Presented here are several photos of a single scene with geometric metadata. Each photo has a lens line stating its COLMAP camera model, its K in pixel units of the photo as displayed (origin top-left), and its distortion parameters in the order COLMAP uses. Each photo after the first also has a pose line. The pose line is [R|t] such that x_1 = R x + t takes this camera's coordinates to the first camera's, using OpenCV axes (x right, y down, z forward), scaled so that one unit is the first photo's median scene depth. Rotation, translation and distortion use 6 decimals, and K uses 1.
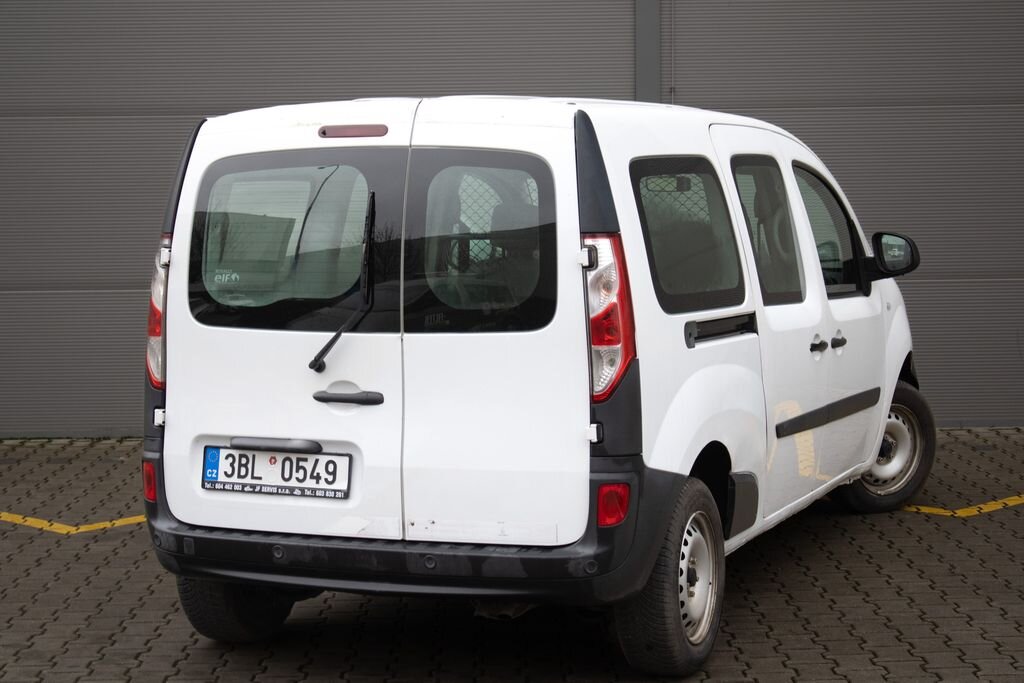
lens RADIAL K [[2009.4, 0, 512.6], [0, 2009.4, 341.1], [0, 0, 1]] dist [0.100558, 0.000000]
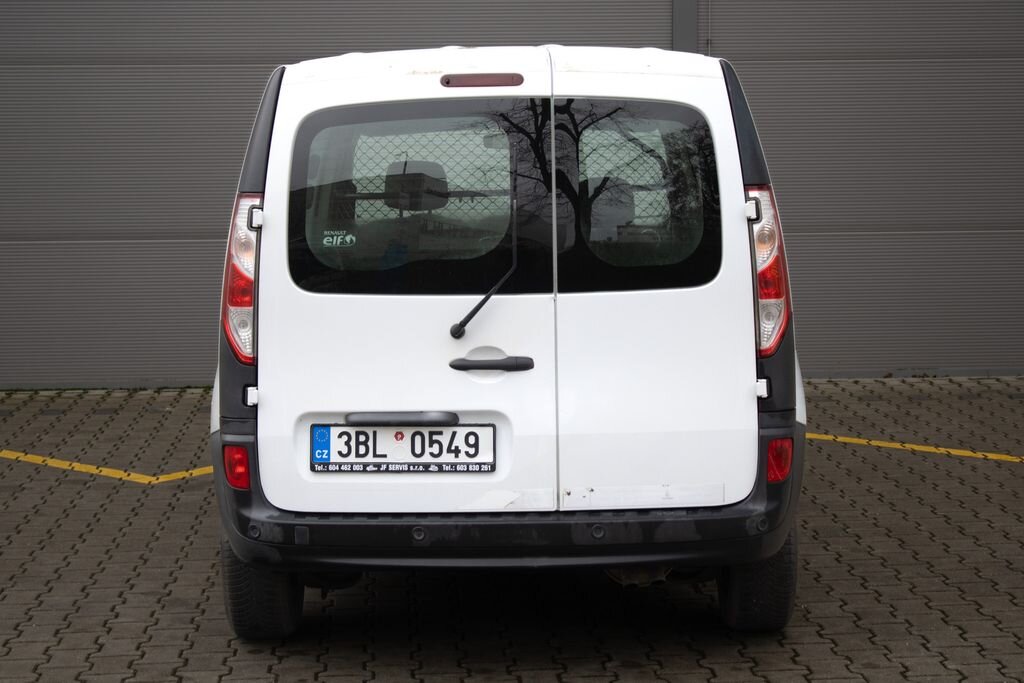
lens RADIAL K [[2015.0, 0, 513.3], [0, 2015.0, 337.5], [0, 0, 1]] dist [0.149187, 0.000000]
pose [[0.930721, -0.038497, 0.363698, -0.408972], [0.033444, 0.999237, 0.020183, -0.003018], [-0.364197, -0.006621, 0.931298, 0.116747]]
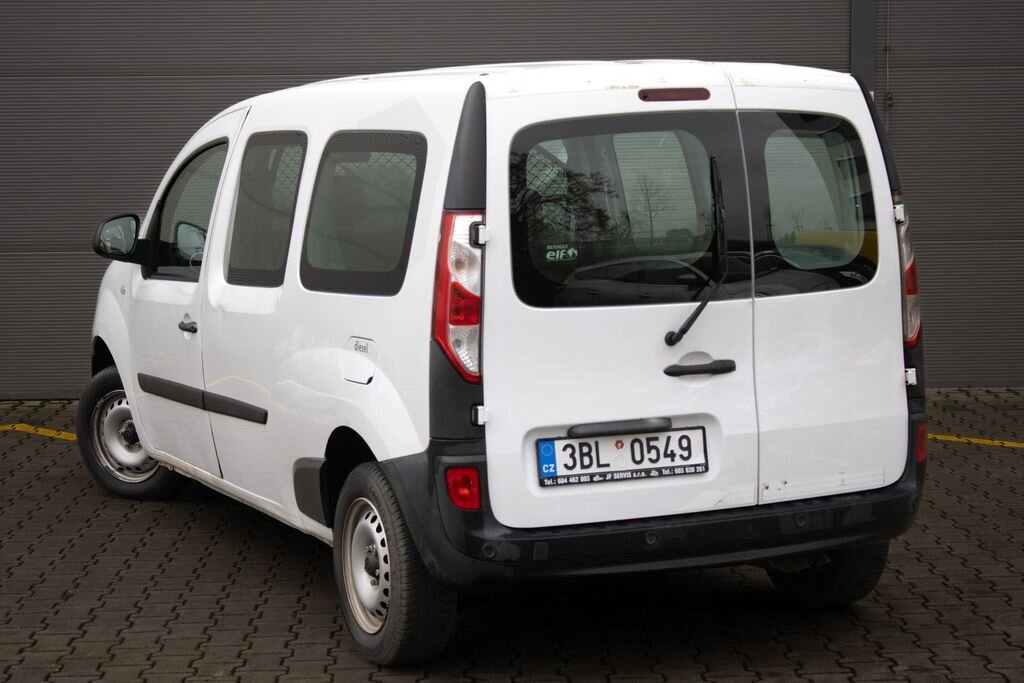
lens RADIAL K [[2015.0, 0, 516.4], [0, 2015.0, 339.3], [0, 0, 1]] dist [0.149187, 0.000000]
pose [[0.686850, -0.080097, 0.722372, -0.835584], [0.075302, 0.996402, 0.038882, -0.030327], [-0.722887, 0.027690, 0.690411, 0.384269]]
